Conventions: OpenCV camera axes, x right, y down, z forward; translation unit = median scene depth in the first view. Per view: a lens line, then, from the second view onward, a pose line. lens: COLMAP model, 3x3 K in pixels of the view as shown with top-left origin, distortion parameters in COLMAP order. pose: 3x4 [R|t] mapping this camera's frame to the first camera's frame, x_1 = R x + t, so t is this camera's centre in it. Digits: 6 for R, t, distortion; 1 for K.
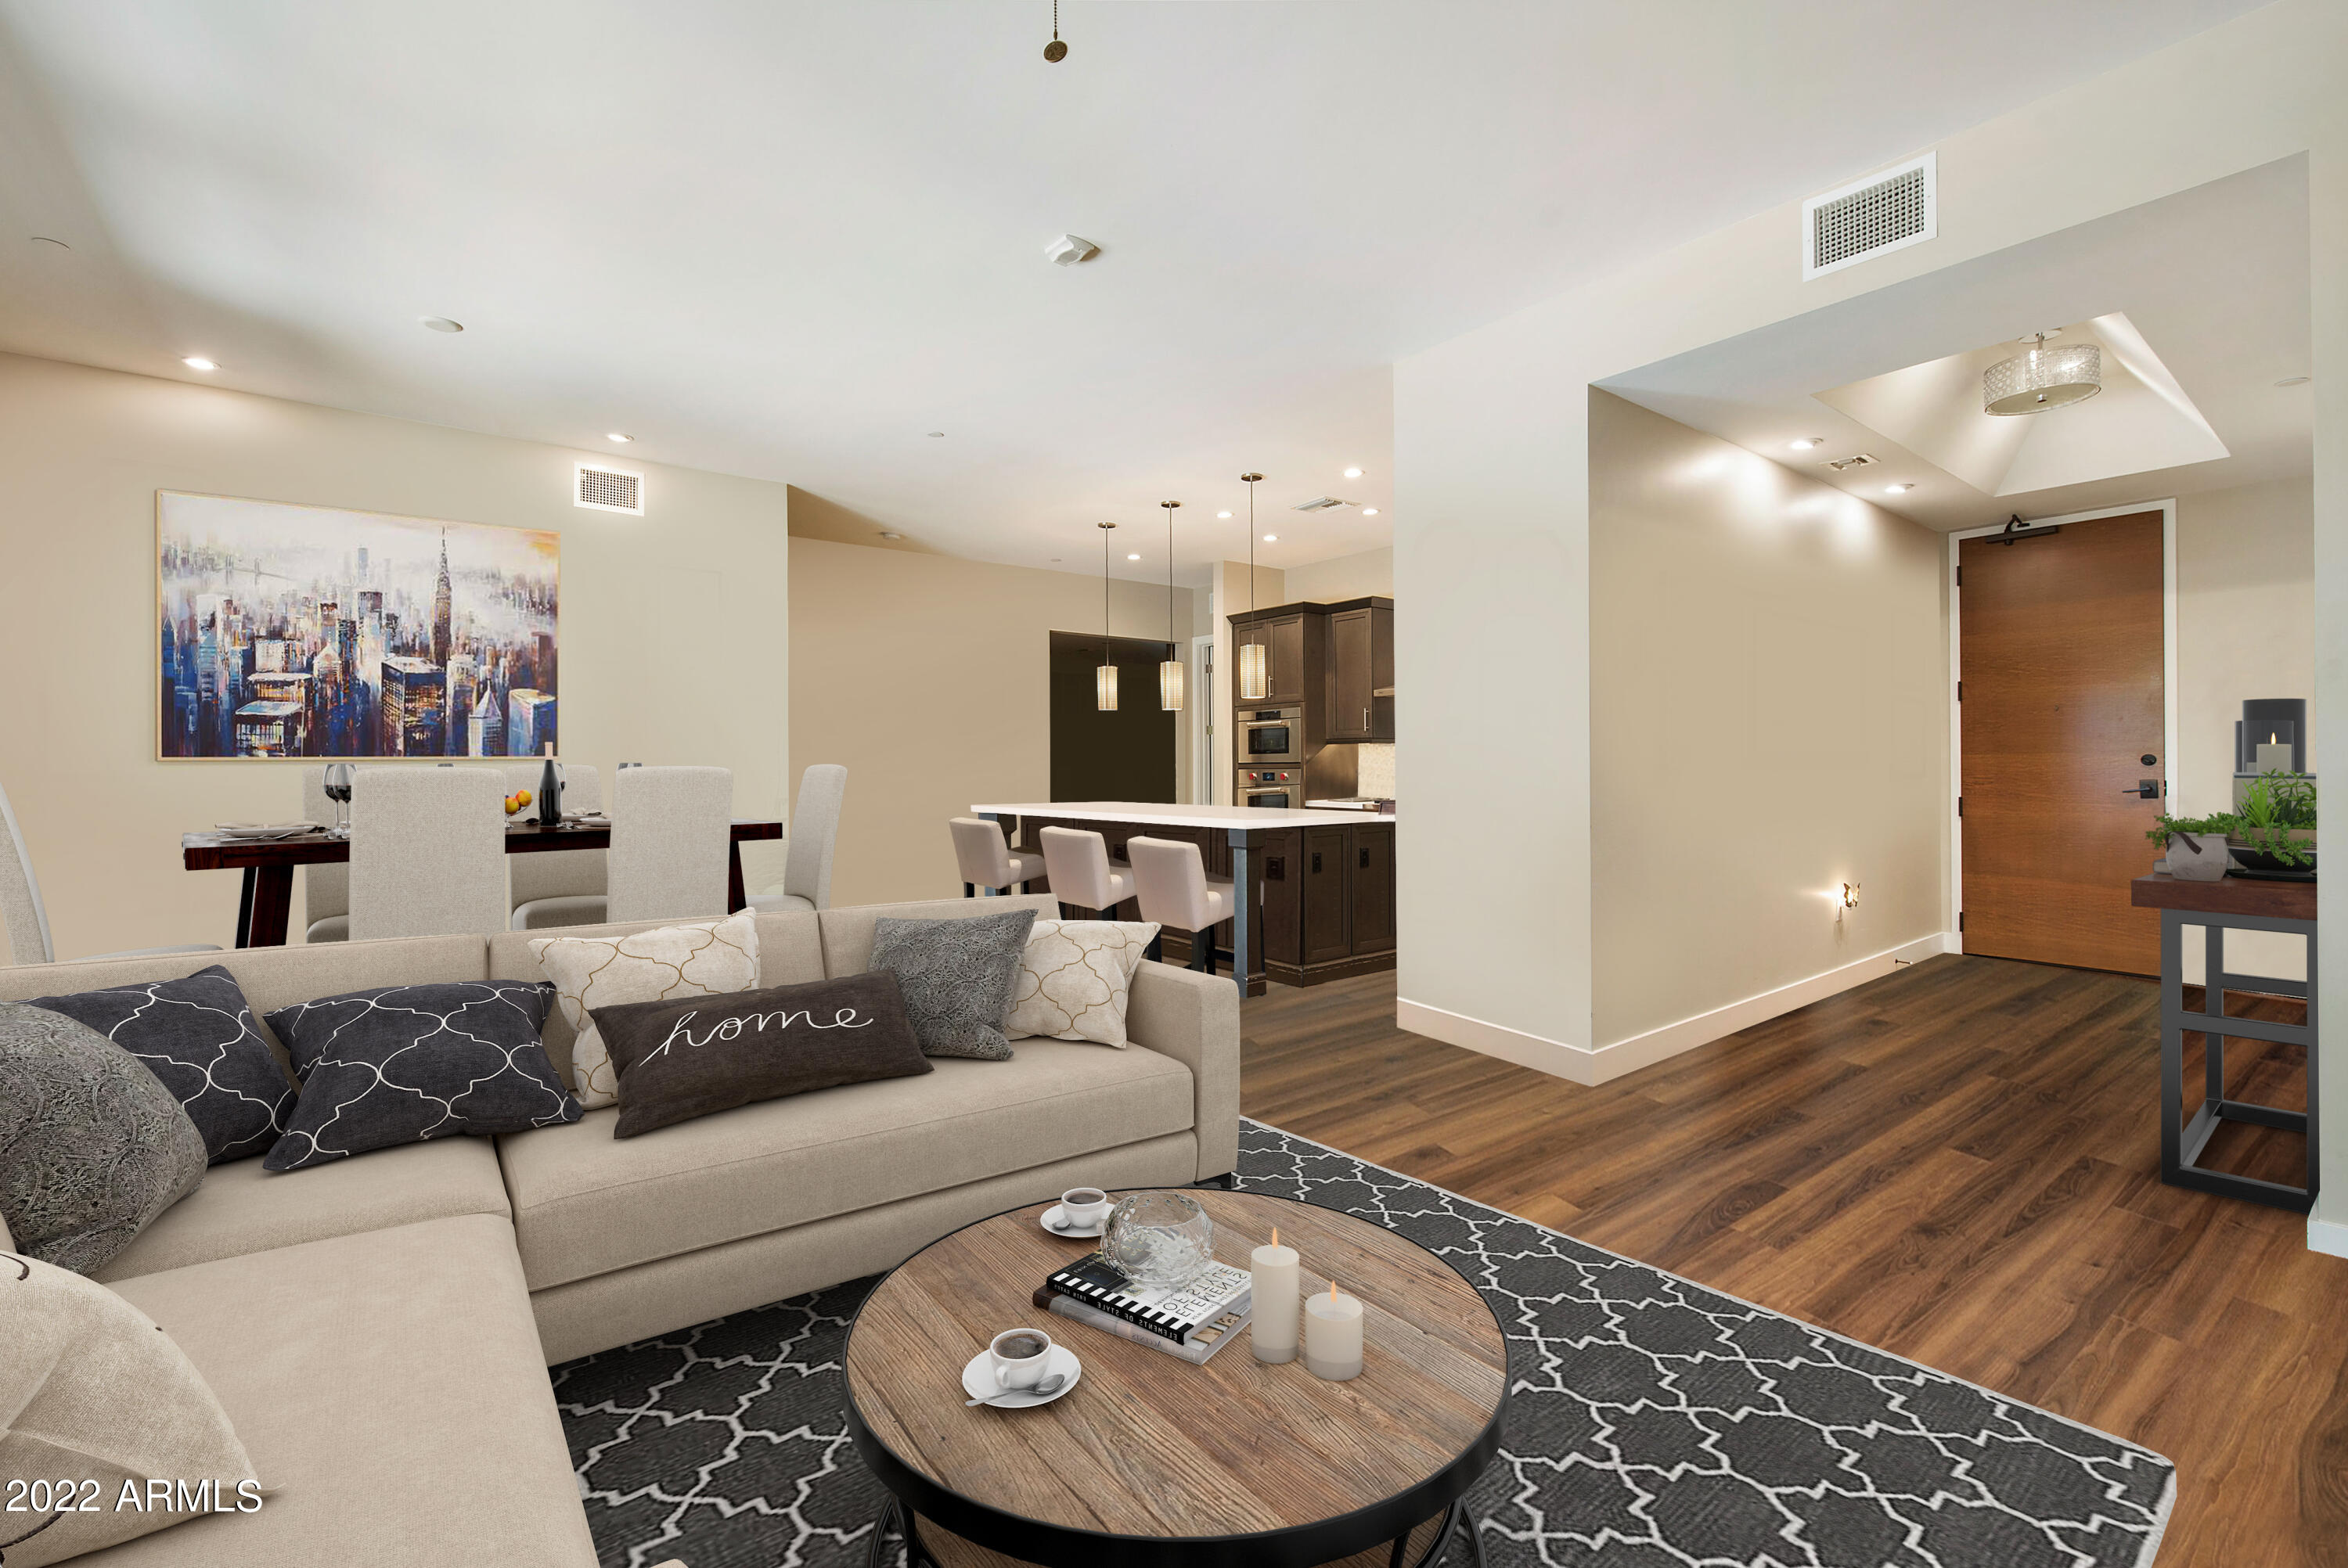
lens RADIAL K [[1042.8, 0, 1165.2], [0, 1042.8, 785.4], [0, 0, 1]] dist [0.002363, -0.000123]
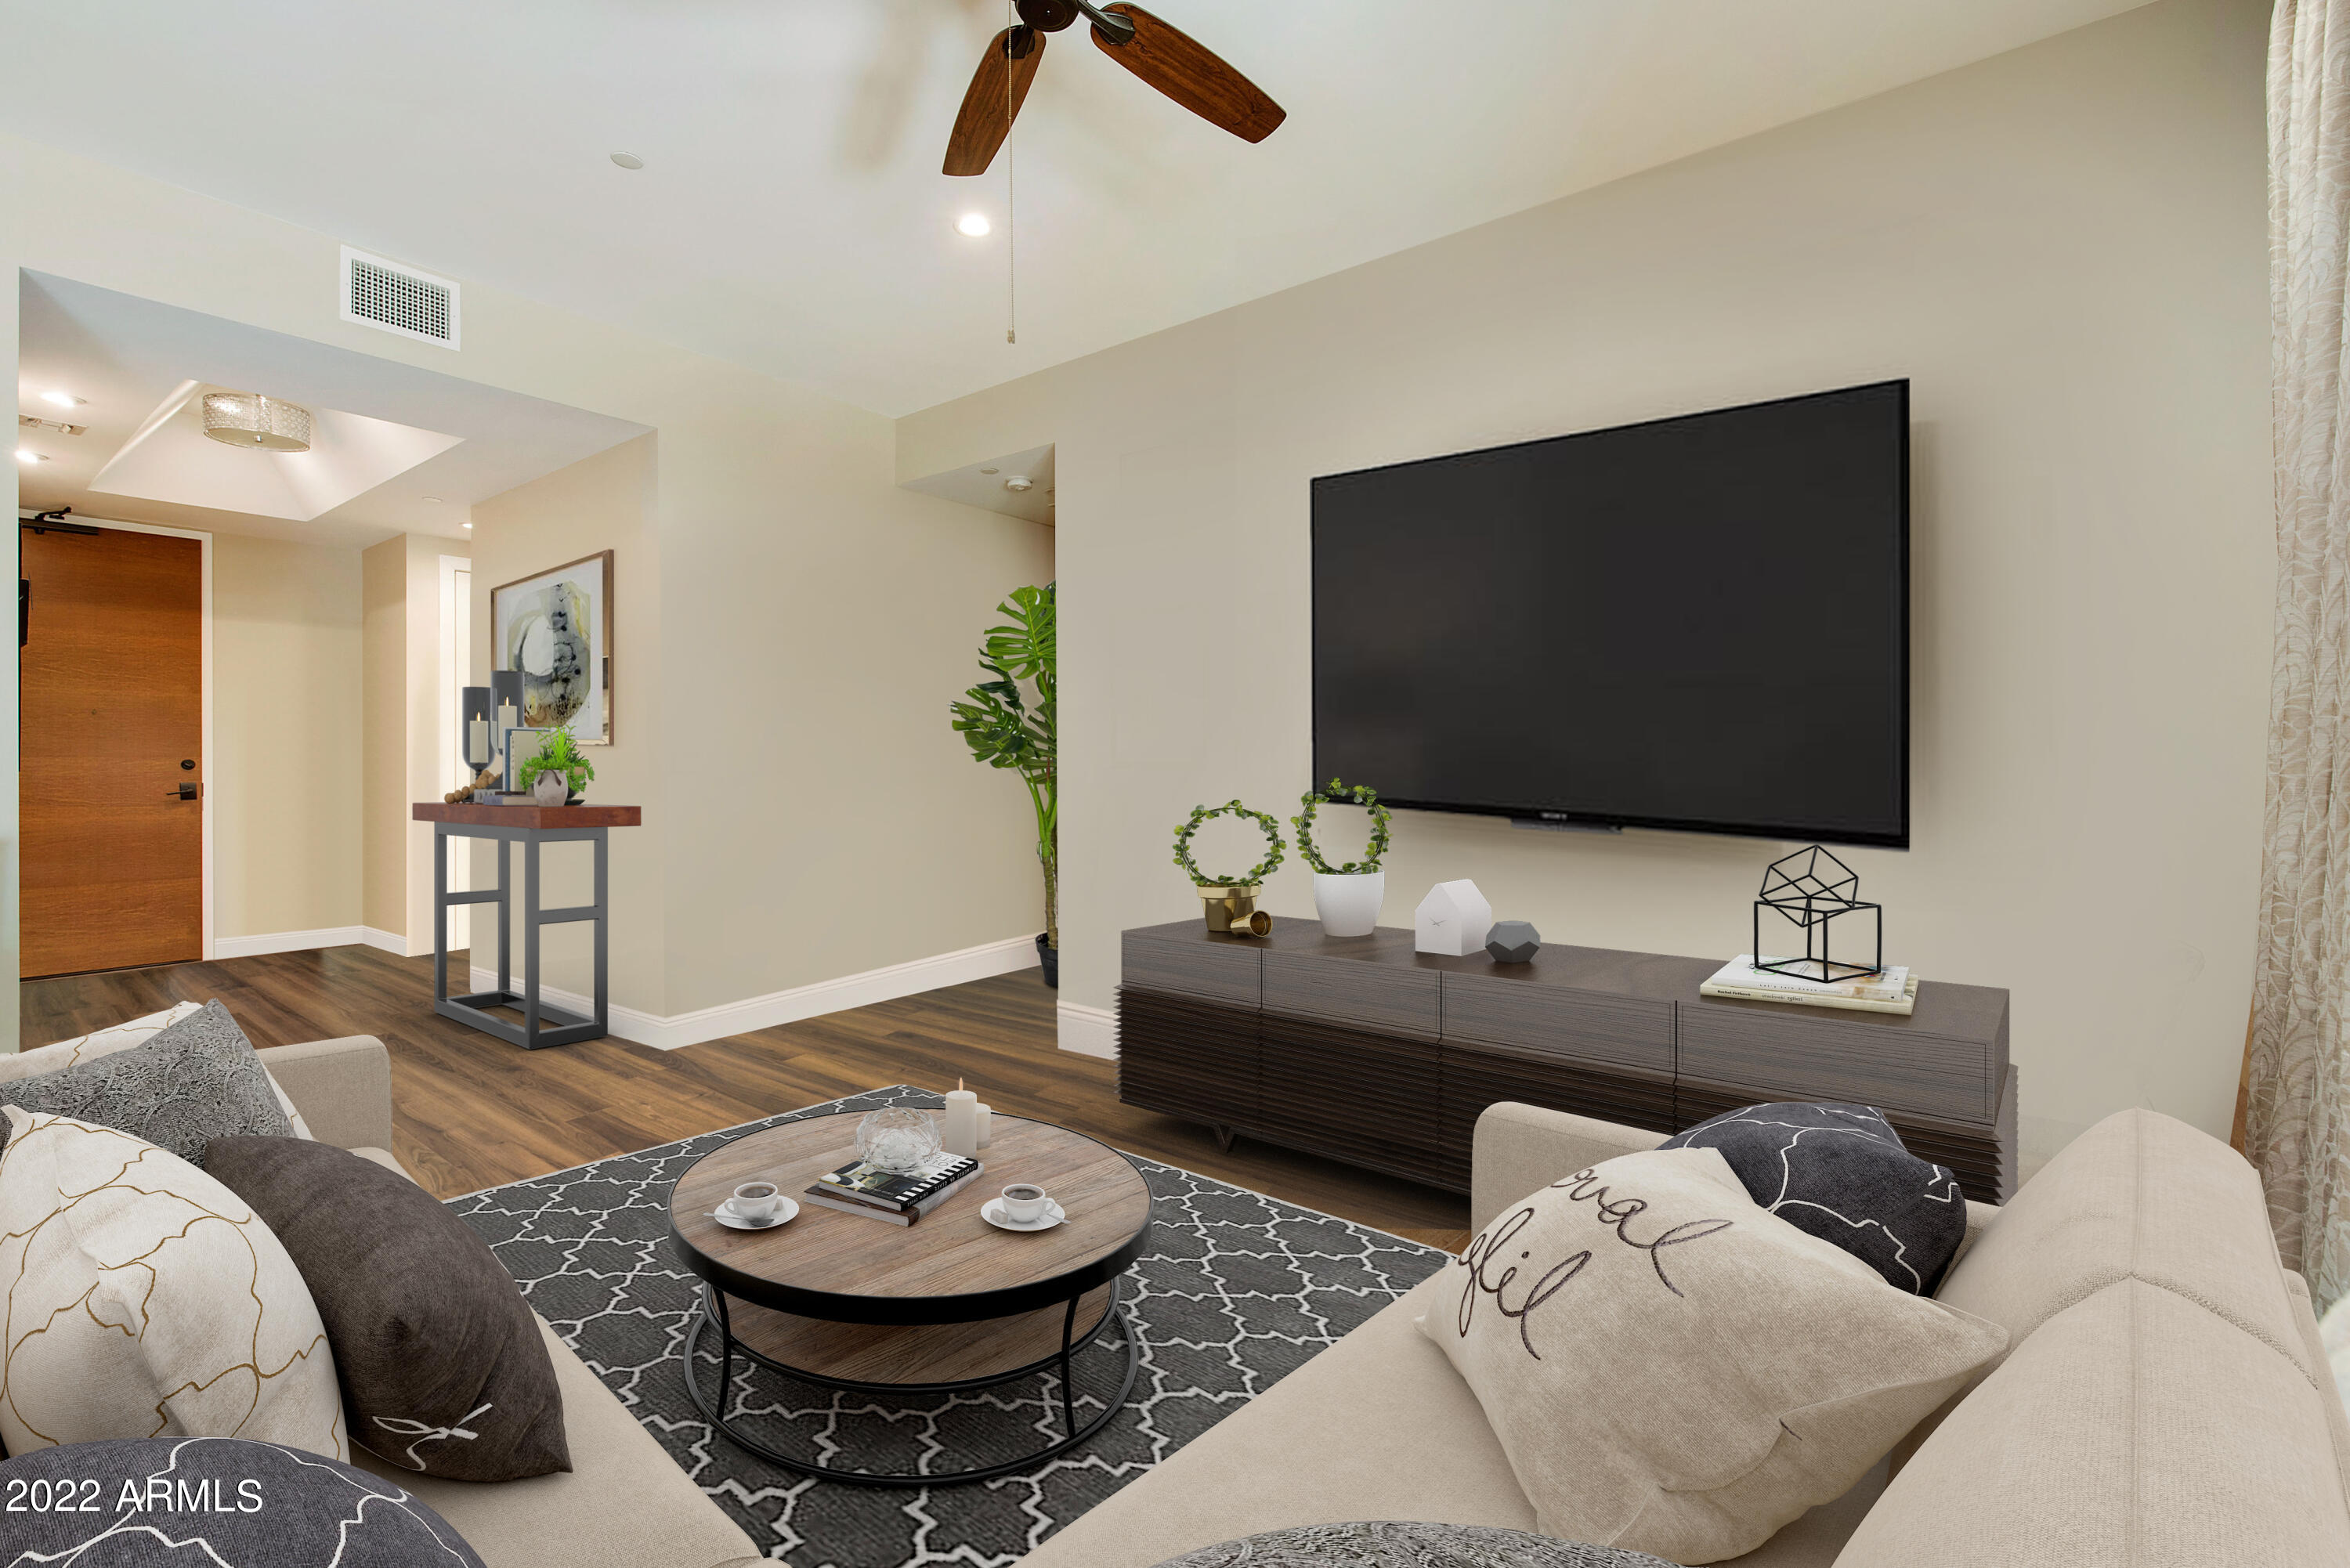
lens RADIAL K [[1029.8, 0, 1180.2], [0, 1029.8, 774.6], [0, 0, 1]] dist [0.002001, 0.000165]
pose [[-0.255956, -0.009484, 0.966642, -0.649074], [0.015417, 0.999785, 0.013891, -0.021987], [-0.966566, 0.018458, -0.255754, 0.468916]]
